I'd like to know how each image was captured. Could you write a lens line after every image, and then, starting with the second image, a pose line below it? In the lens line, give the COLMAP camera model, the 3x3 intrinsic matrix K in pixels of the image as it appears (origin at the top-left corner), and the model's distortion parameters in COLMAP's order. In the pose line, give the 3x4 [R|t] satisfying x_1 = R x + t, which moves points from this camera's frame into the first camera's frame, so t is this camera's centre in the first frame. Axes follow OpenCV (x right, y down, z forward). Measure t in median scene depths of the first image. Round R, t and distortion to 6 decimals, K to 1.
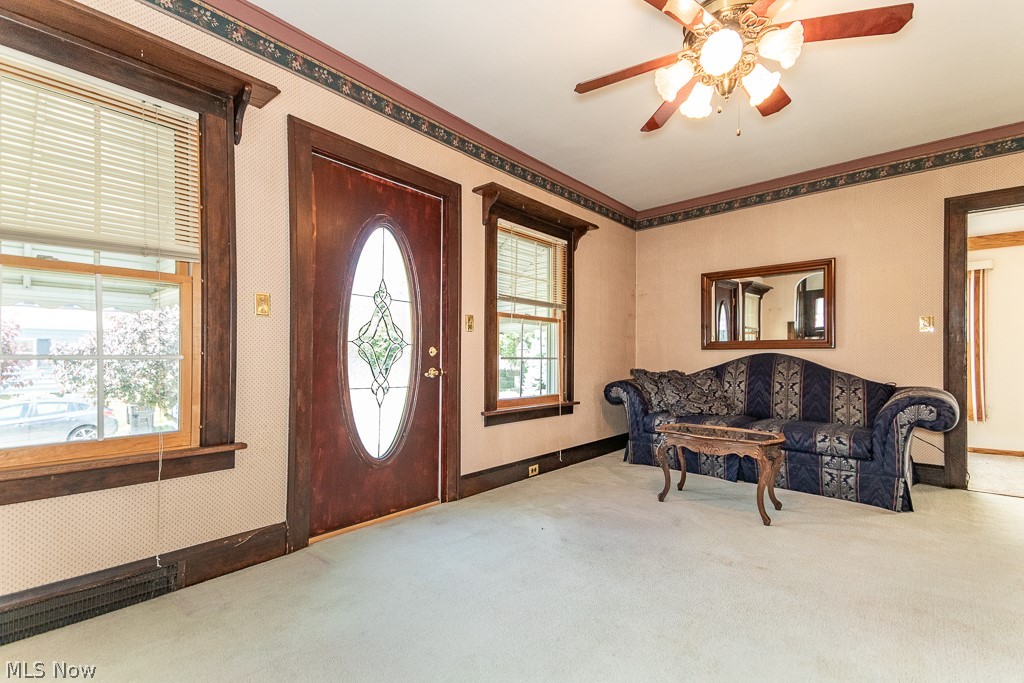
lens RADIAL K [[462.8, 0, 510.6], [0, 462.8, 348.1], [0, 0, 1]] dist [0.066464, -0.025568]
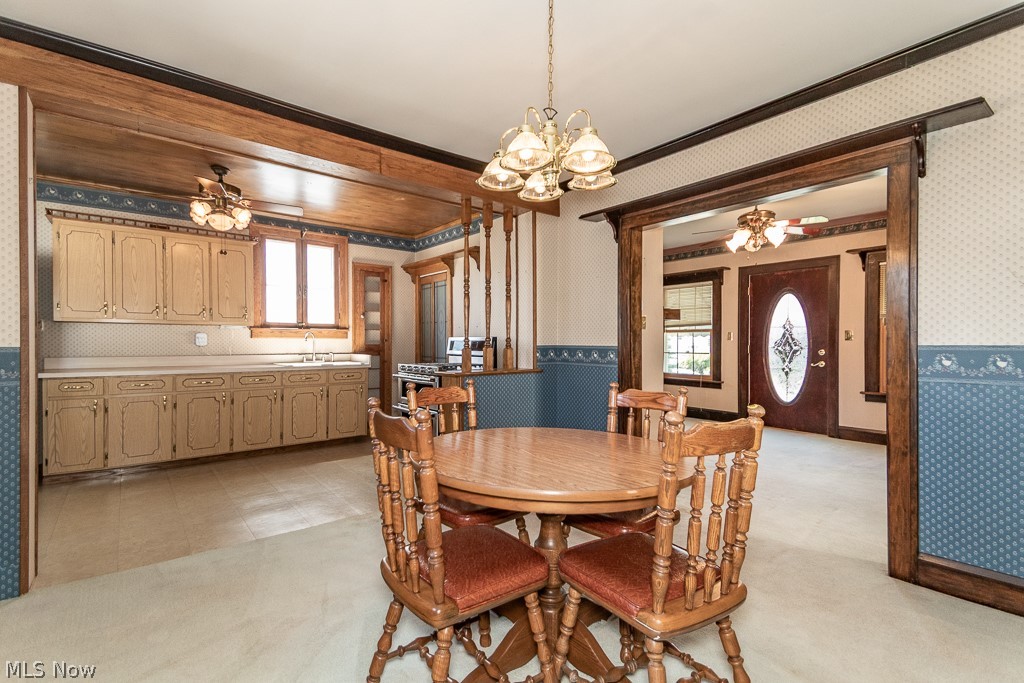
lens RADIAL K [[475.2, 0, 500.7], [0, 475.2, 343.9], [0, 0, 1]] dist [0.066488, -0.027383]
pose [[-0.206362, 0.000705, -0.978476, 1.813515], [0.021363, 0.999765, -0.003786, -0.042655], [0.978243, -0.021685, -0.206328, 0.144143]]
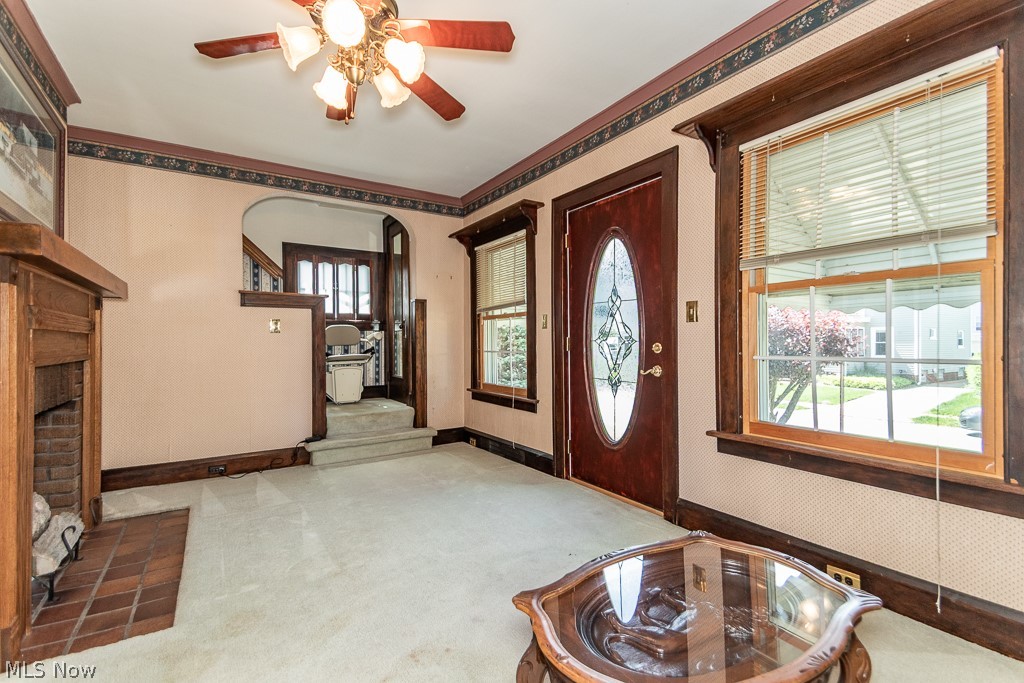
lens RADIAL K [[462.8, 0, 510.6], [0, 462.8, 348.1], [0, 0, 1]] dist [0.066464, -0.025568]
pose [[-0.291558, 0.008987, -0.956511, 0.741076], [0.029278, 0.999571, 0.000467, -0.002087], [0.956105, -0.027868, -0.291697, 0.912305]]
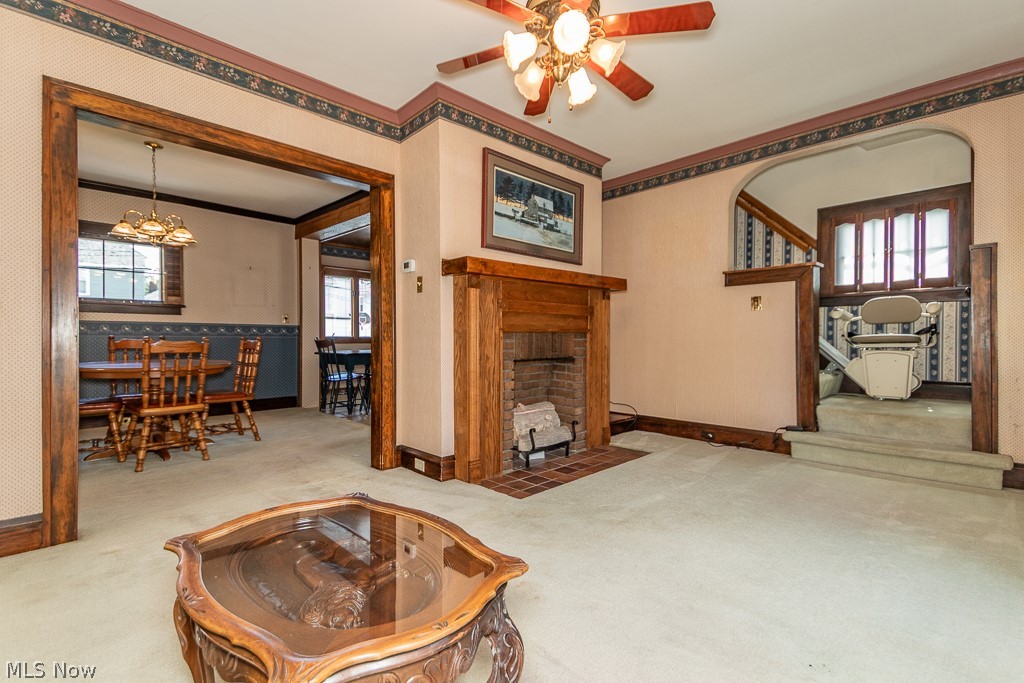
lens RADIAL K [[473.4, 0, 512.0], [0, 473.4, 341.5], [0, 0, 1]] dist [0.035938, -0.000364]
pose [[-0.997290, 0.002620, 0.073522, 0.286213], [0.001231, 0.999820, -0.018942, 0.041817], [-0.073558, -0.018800, -0.997114, 1.217179]]
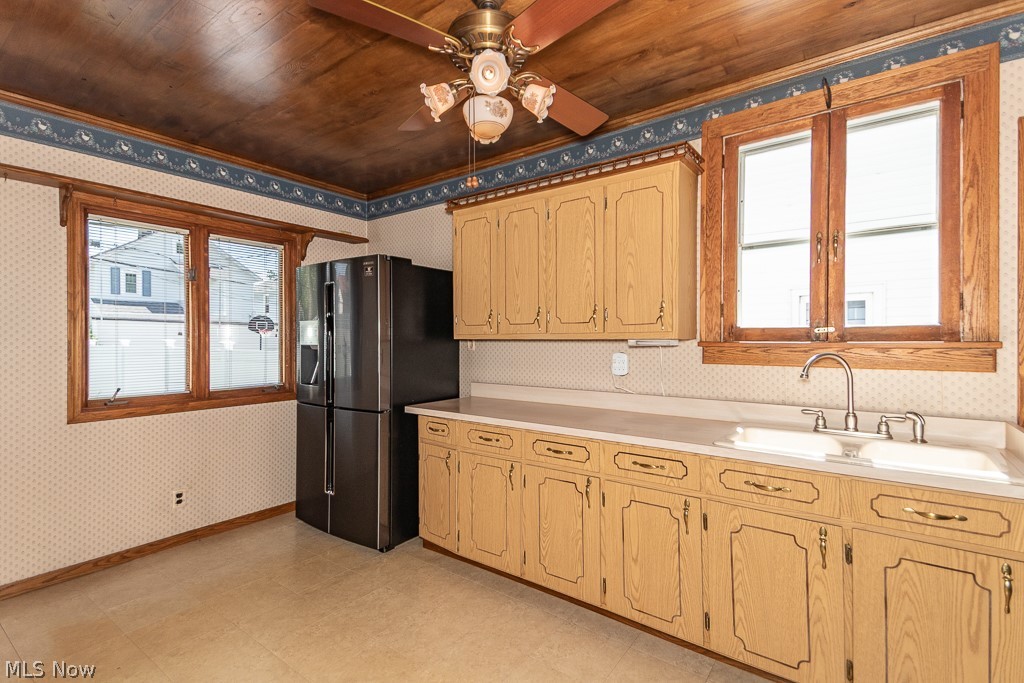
lens RADIAL K [[475.2, 0, 500.7], [0, 475.2, 343.9], [0, 0, 1]] dist [0.066488, -0.027383]
pose [[-0.998401, -0.003227, -0.056428, 0.789862], [-0.002112, 0.999801, -0.019817, -0.101460], [0.056480, -0.019666, -0.998210, -0.246785]]
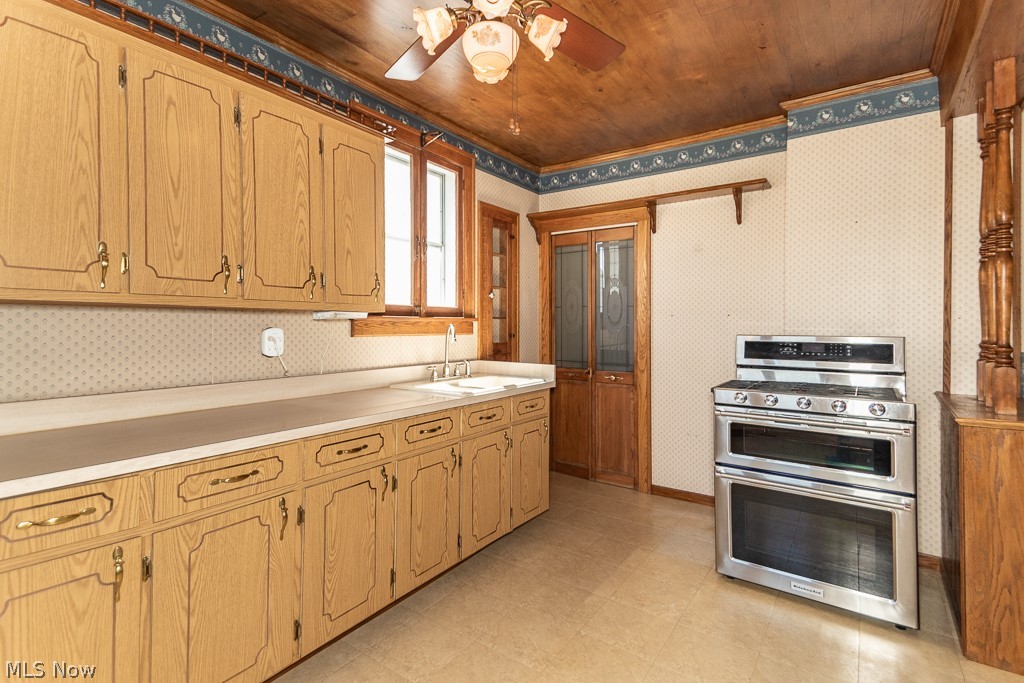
lens RADIAL K [[509.6, 0, 493.6], [0, 509.6, 325.9], [0, 0, 1]] dist [0.051838, -0.000402]
pose [[0.086593, -0.000034, -0.996244, 1.272912], [0.020291, 0.999793, 0.001730, -0.099992], [0.996037, -0.020365, 0.086576, -0.829260]]
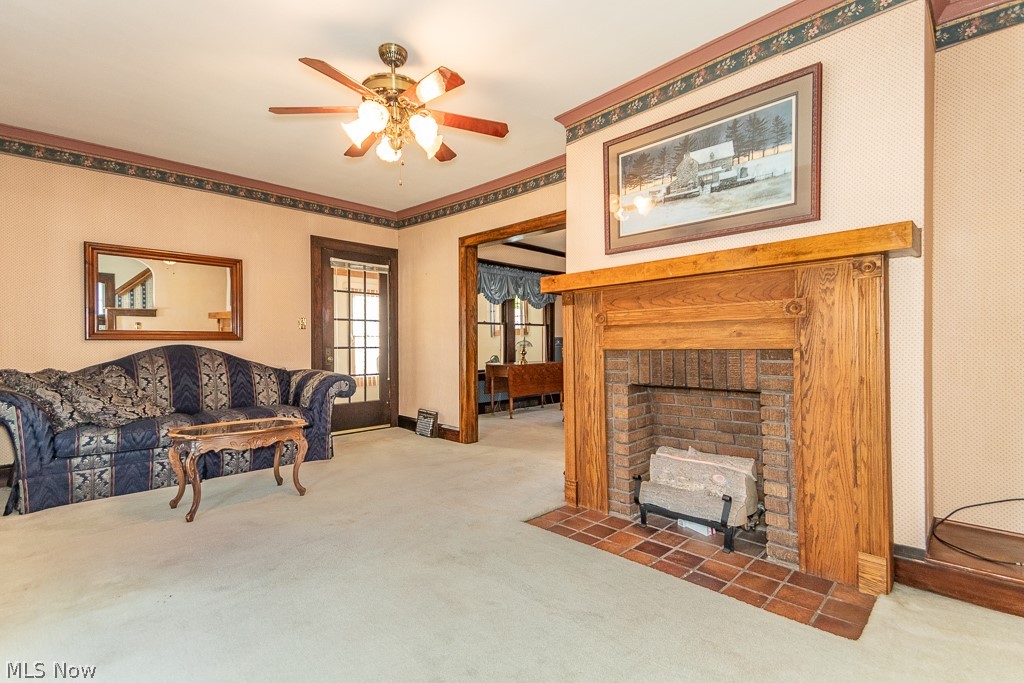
lens RADIAL K [[462.8, 0, 510.6], [0, 462.8, 348.1], [0, 0, 1]] dist [0.066464, -0.025568]
pose [[0.065856, -0.010350, 0.997775, -0.474170], [-0.016491, 0.999798, 0.011460, -0.006233], [-0.997693, -0.017209, 0.065672, 0.349245]]
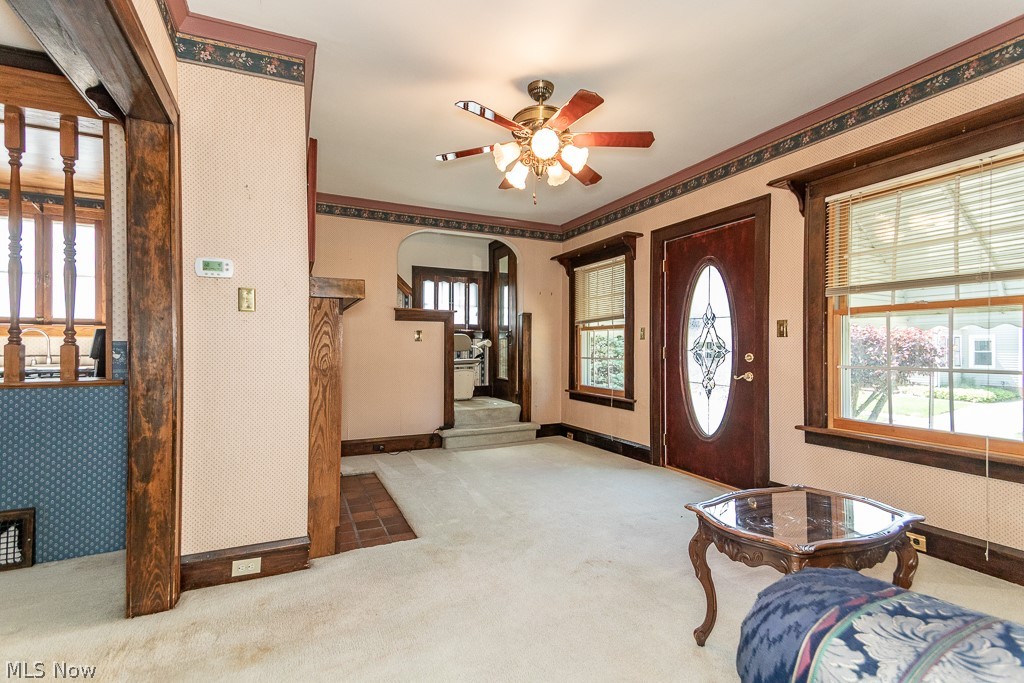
lens RADIAL K [[462.8, 0, 510.6], [0, 462.8, 348.1], [0, 0, 1]] dist [0.066464, -0.025568]
pose [[-0.403092, -0.003731, -0.915152, 1.011707], [0.018367, 0.999757, -0.012165, -0.012113], [0.914975, -0.021712, -0.402925, 0.855803]]
